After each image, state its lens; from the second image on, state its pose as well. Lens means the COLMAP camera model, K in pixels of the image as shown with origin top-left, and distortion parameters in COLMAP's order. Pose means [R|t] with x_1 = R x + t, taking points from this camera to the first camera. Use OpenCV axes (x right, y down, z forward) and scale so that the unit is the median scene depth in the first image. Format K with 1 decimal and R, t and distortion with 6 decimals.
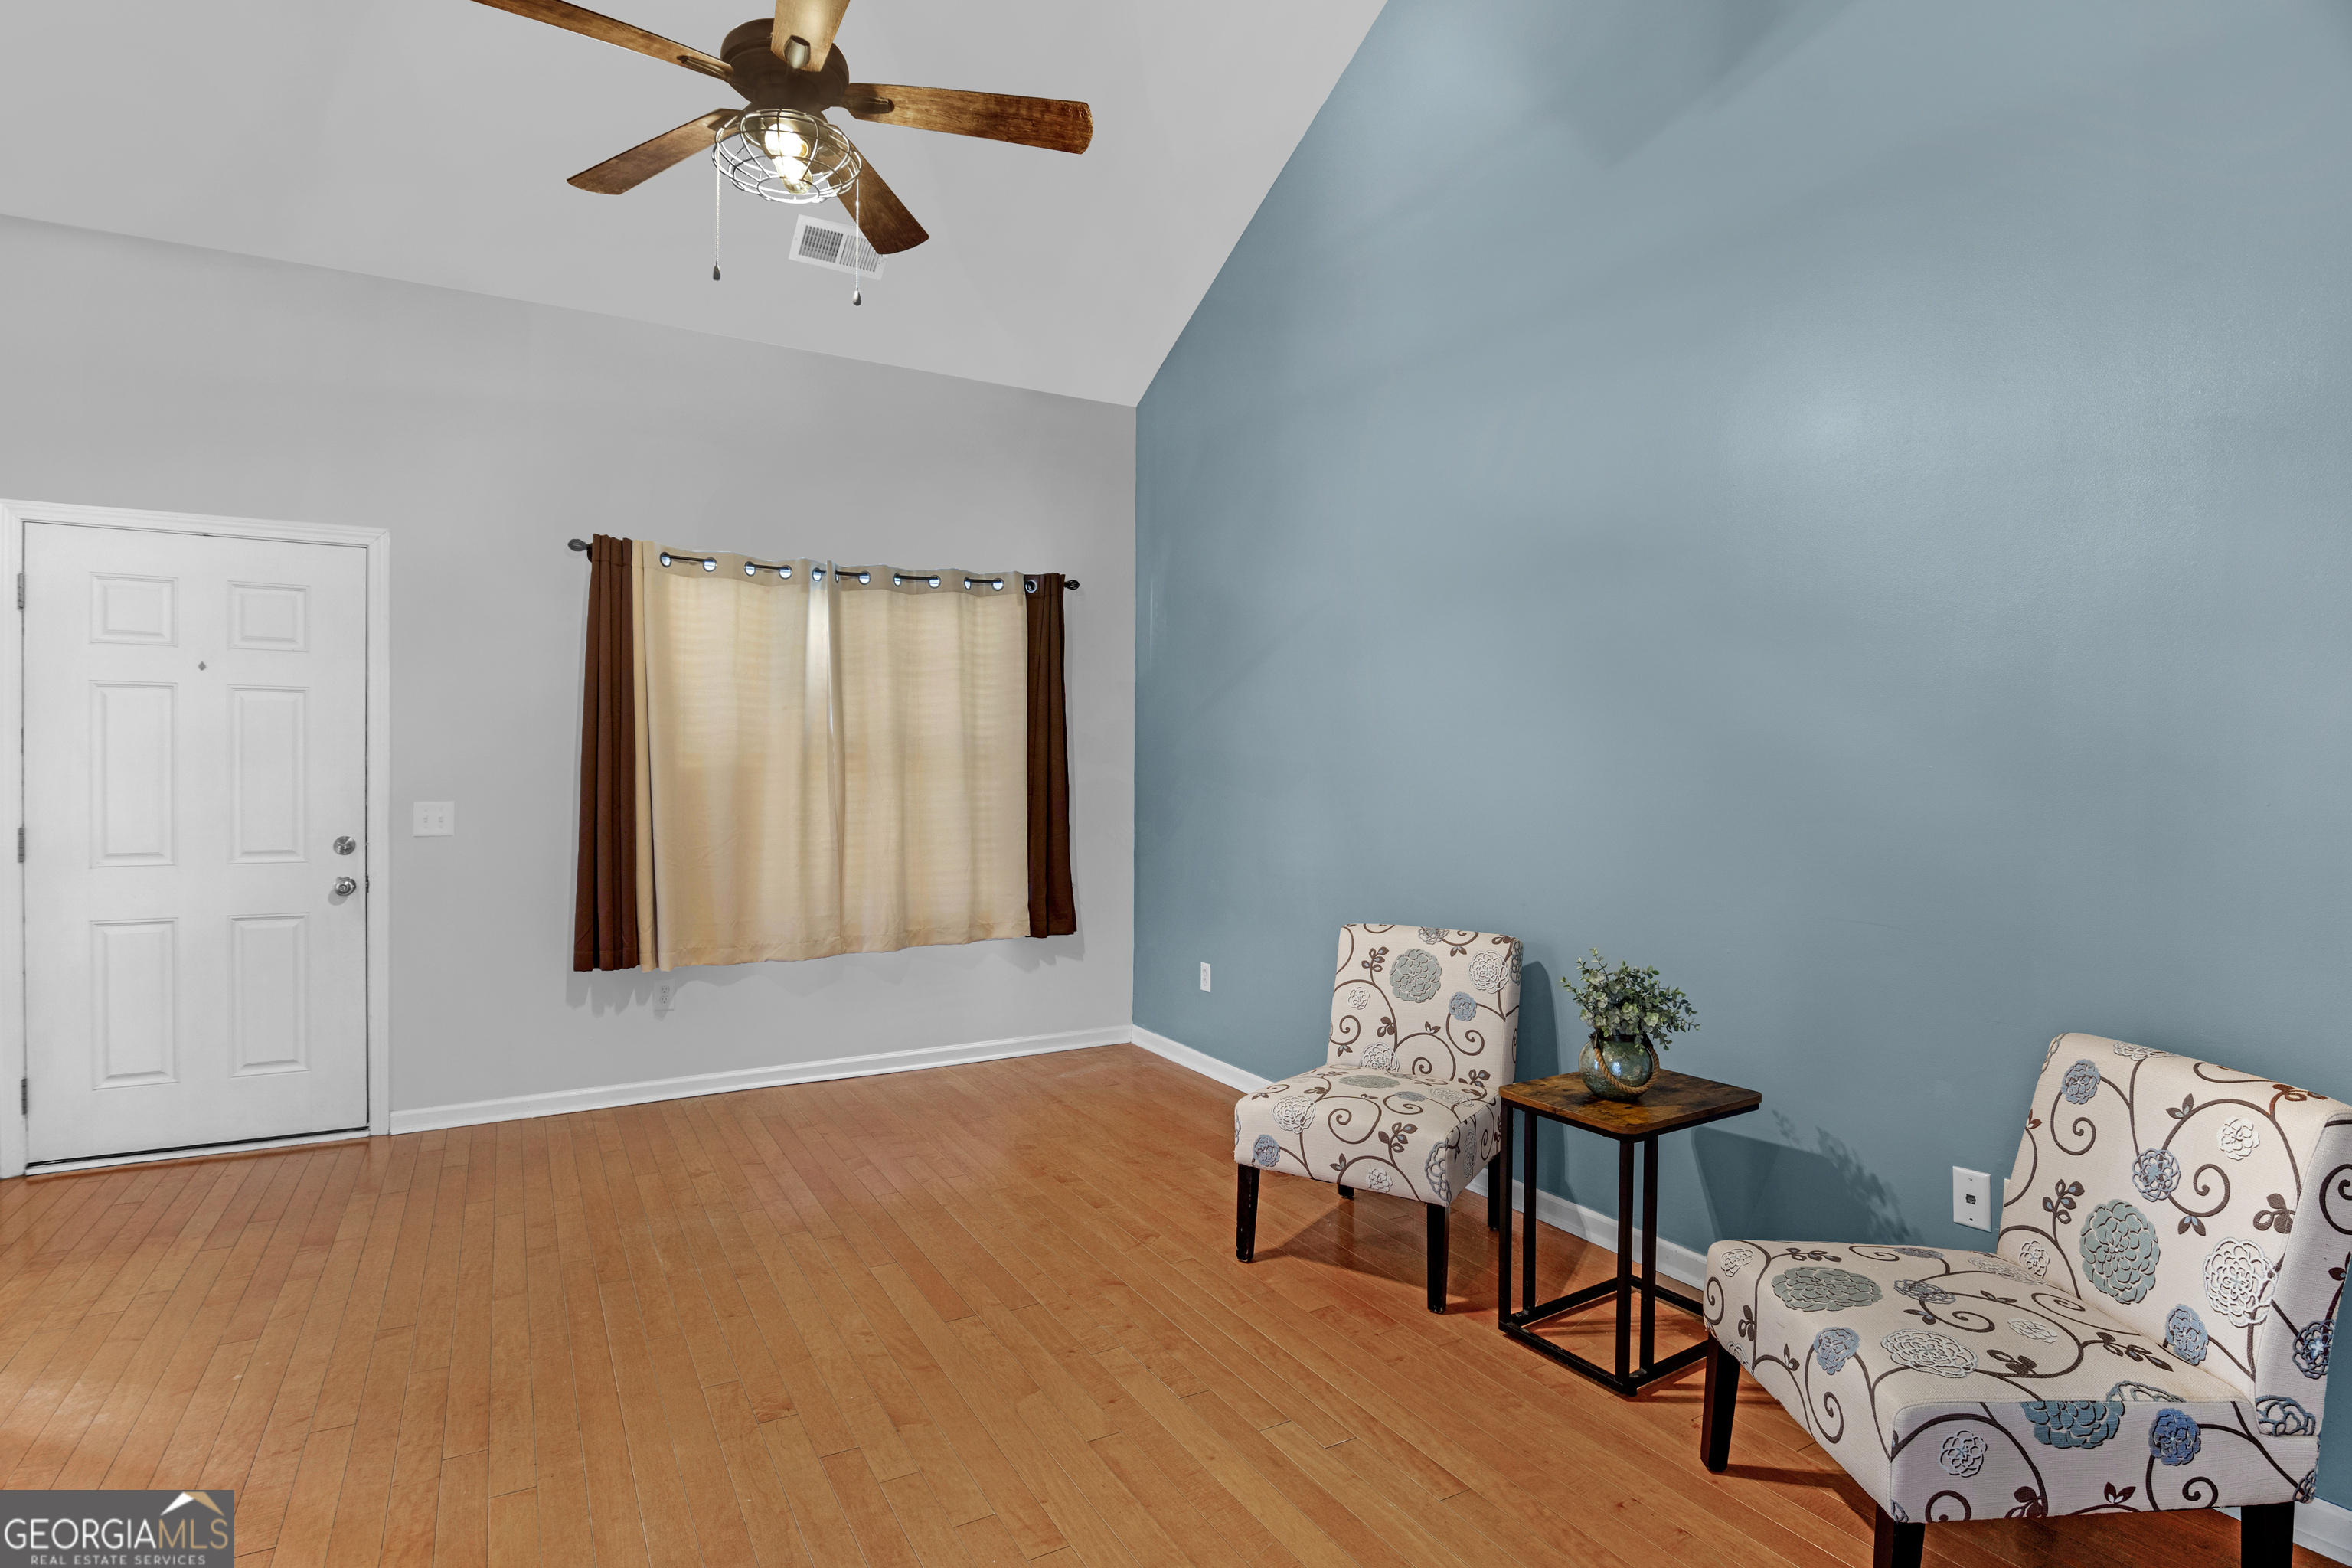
lens RADIAL K [[1161.4, 0, 1173.3], [0, 1161.4, 790.2], [0, 0, 1]] dist [-0.002398, -0.000752]
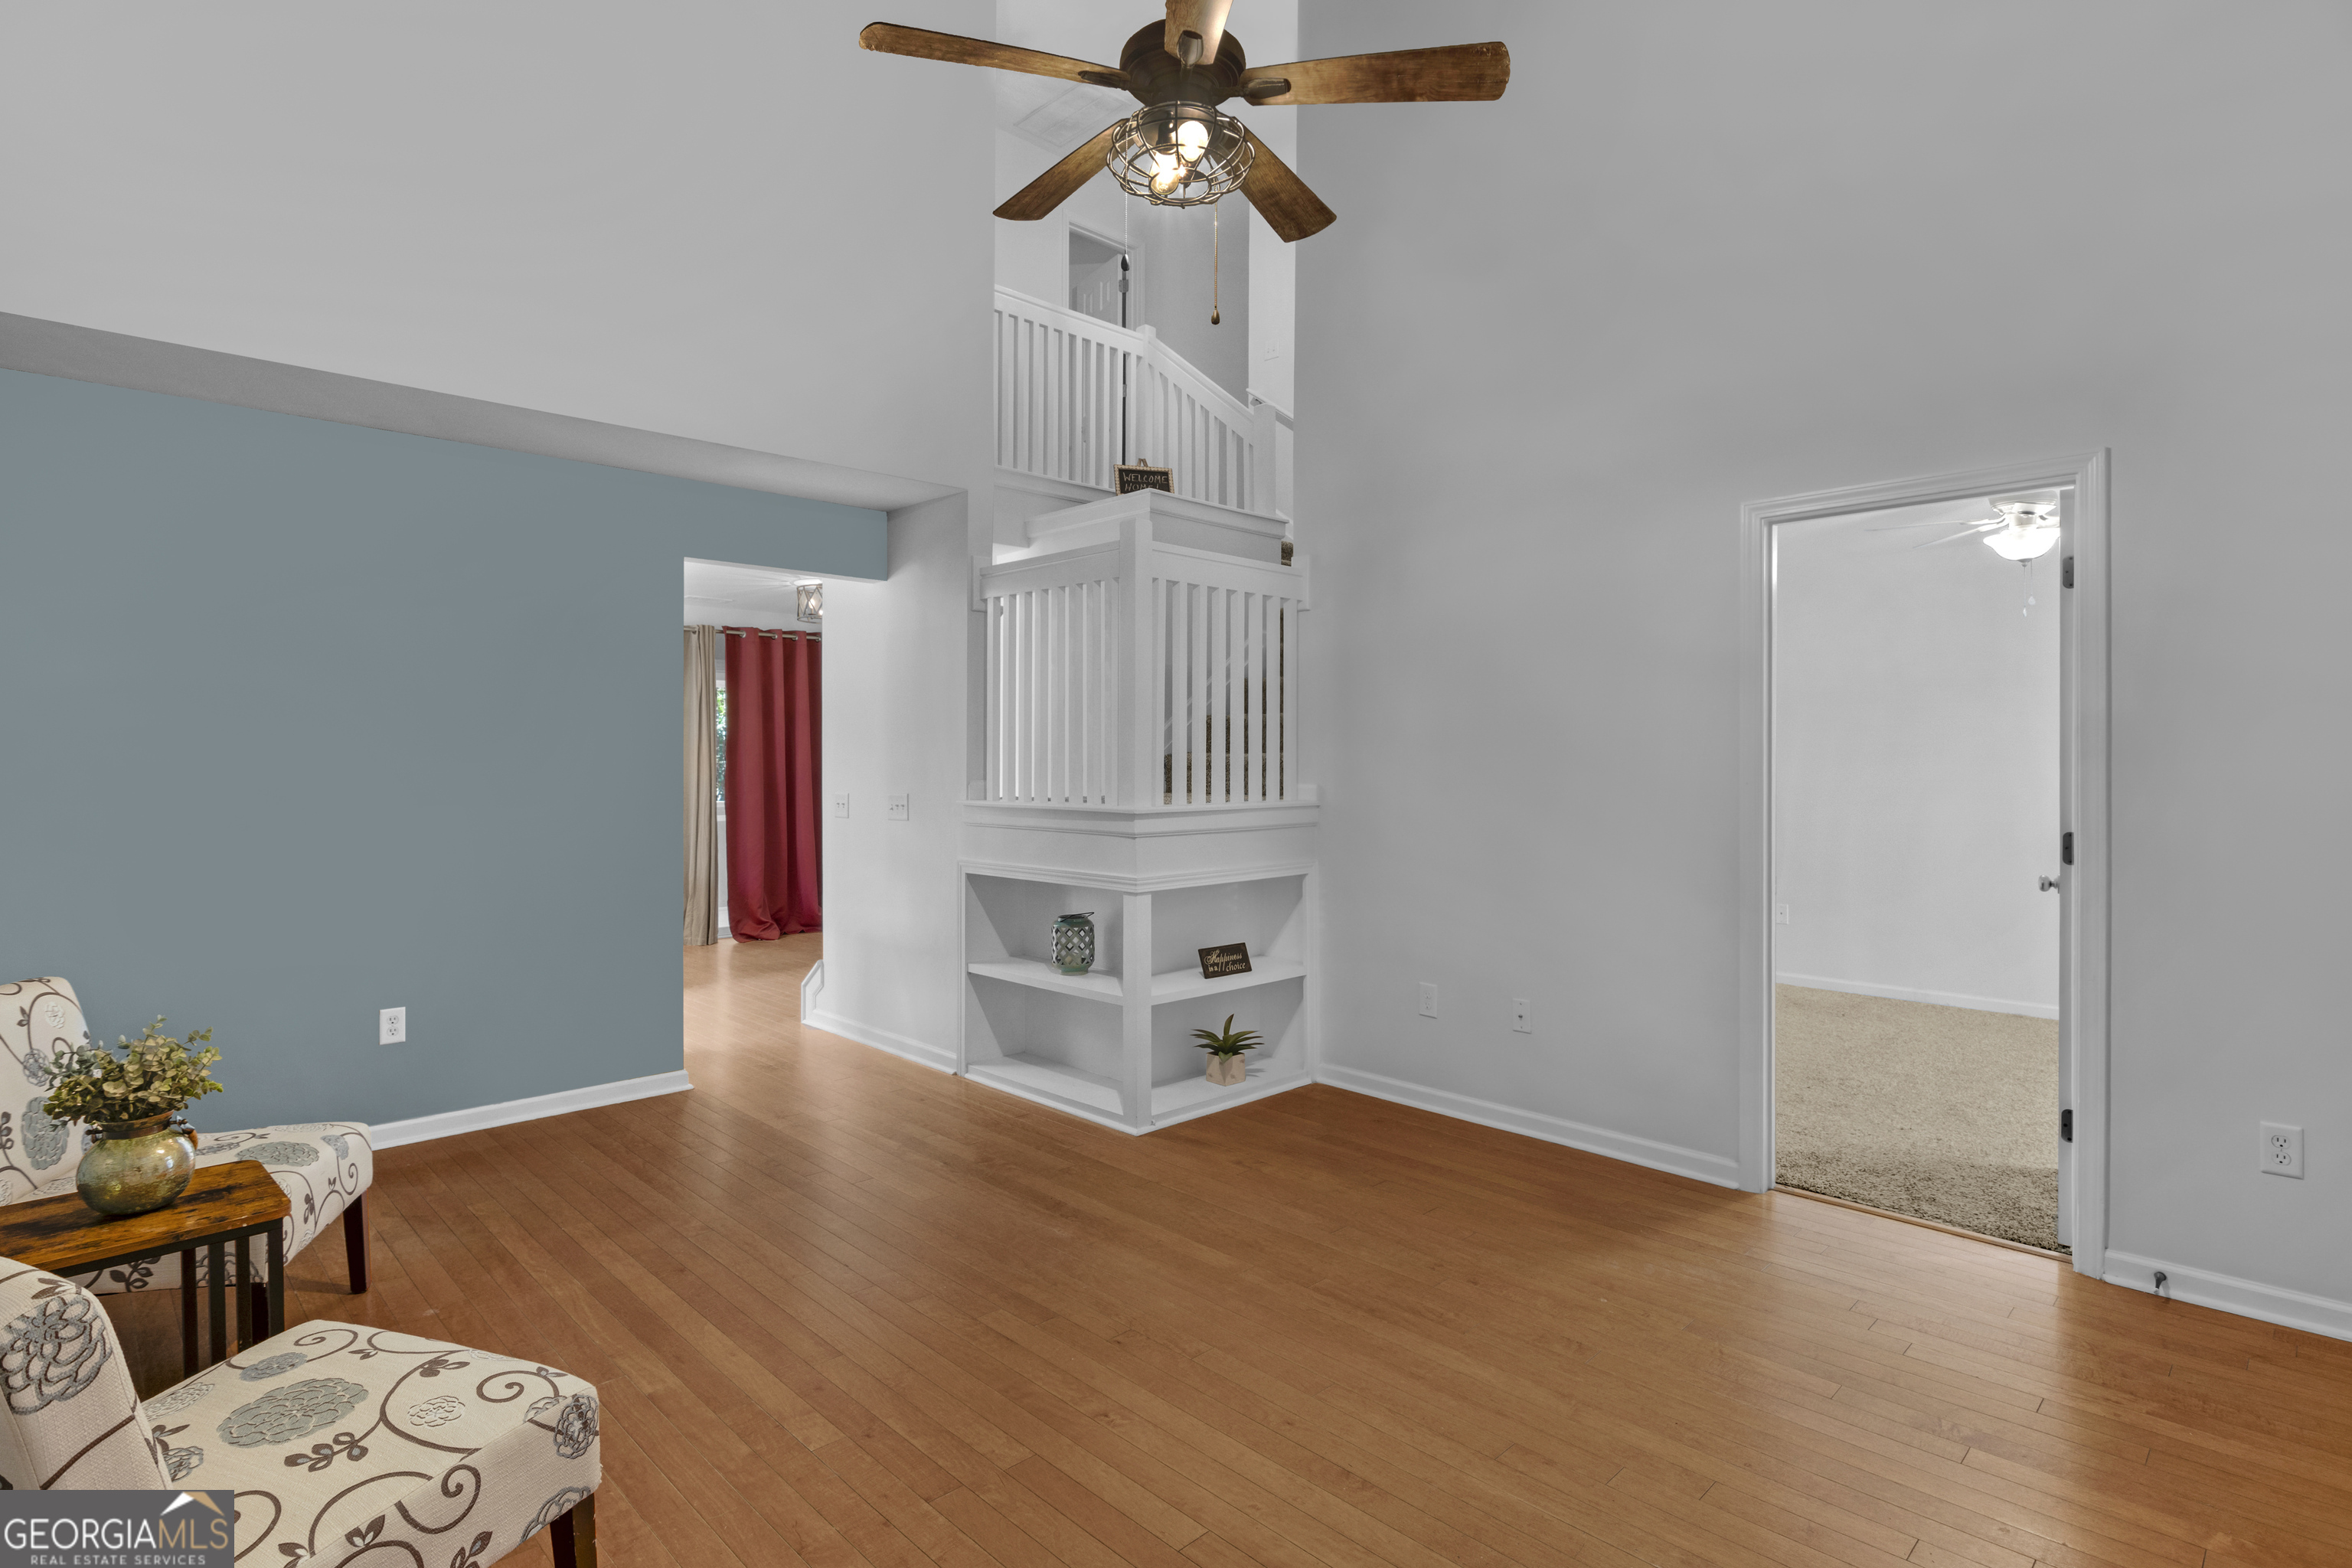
lens RADIAL K [[1167.4, 0, 1145.3], [0, 1167.4, 759.5], [0, 0, 1]] dist [-0.002354, -0.000638]
pose [[-0.973243, -0.004977, -0.229723, -0.050538], [-0.007285, 0.999931, 0.009201, -0.024908], [0.229661, 0.010629, -0.973213, 1.147111]]
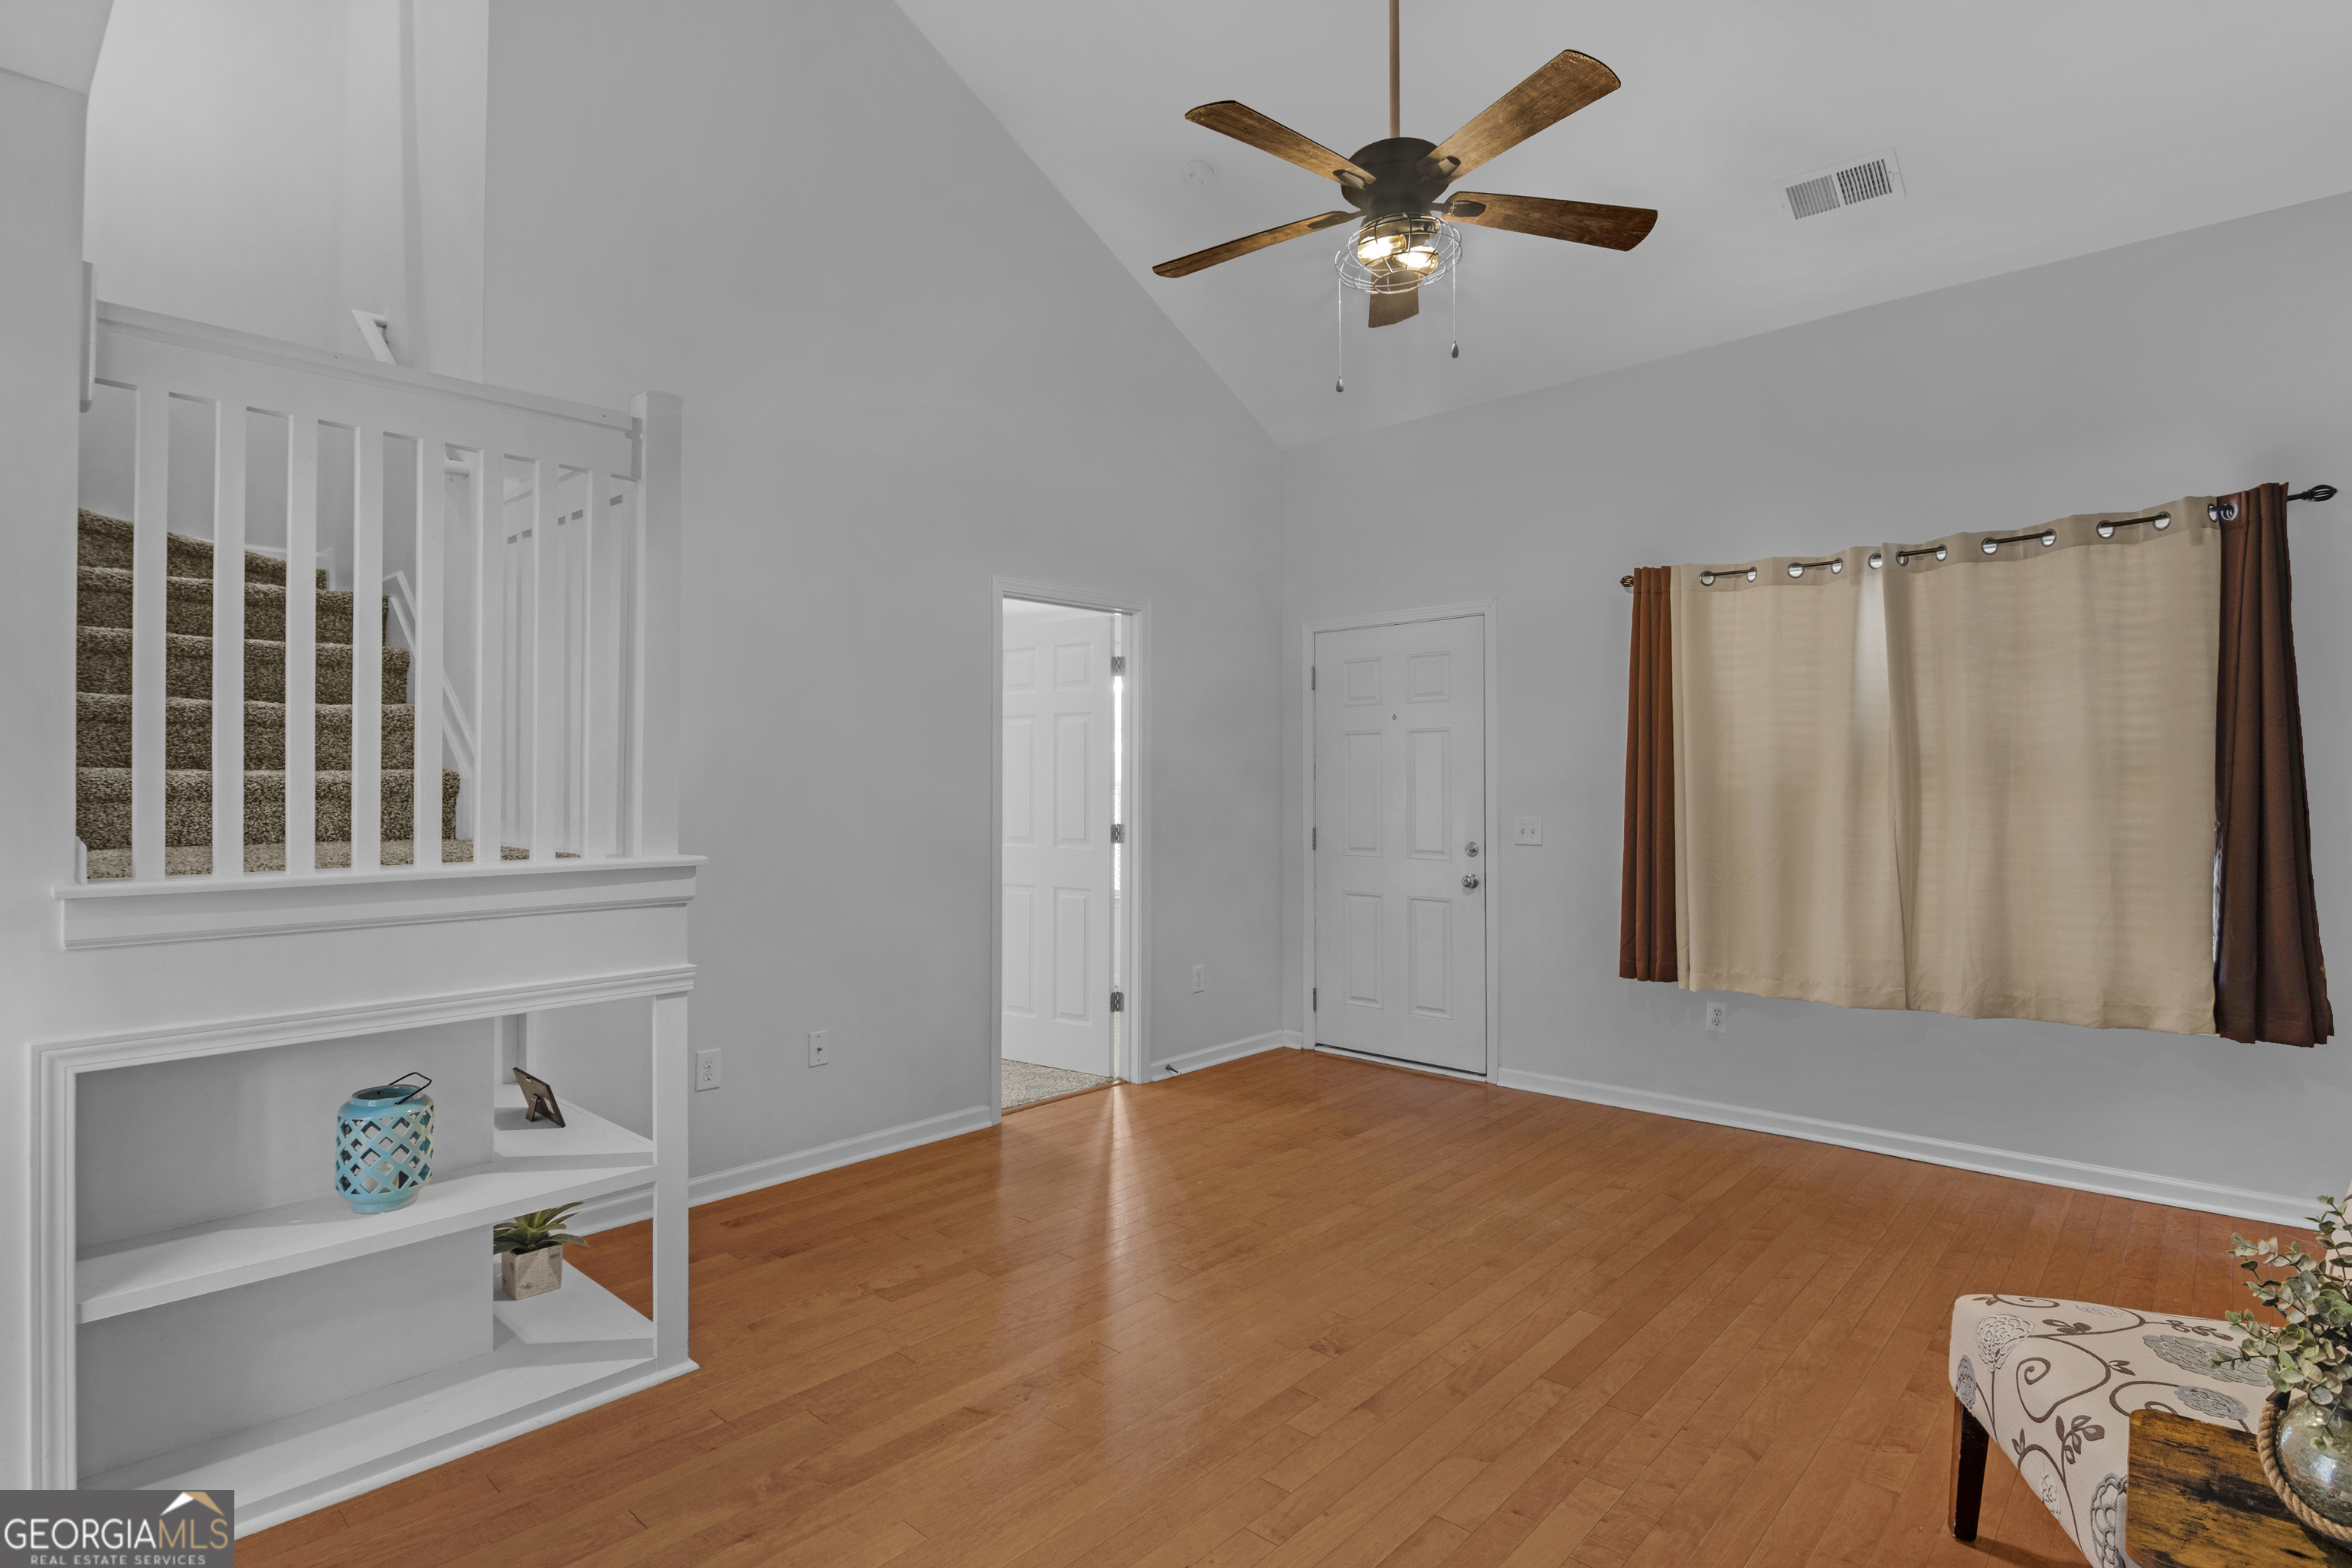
lens RADIAL K [[1196.4, 0, 1162.2], [0, 1196.4, 778.0], [0, 0, 1]] dist [-0.017322, 0.000019]
pose [[0.300737, -0.009056, -0.953664, 0.407932], [-0.007878, 0.999897, -0.011979, -0.011775], [0.953675, 0.011115, 0.300634, 0.256685]]
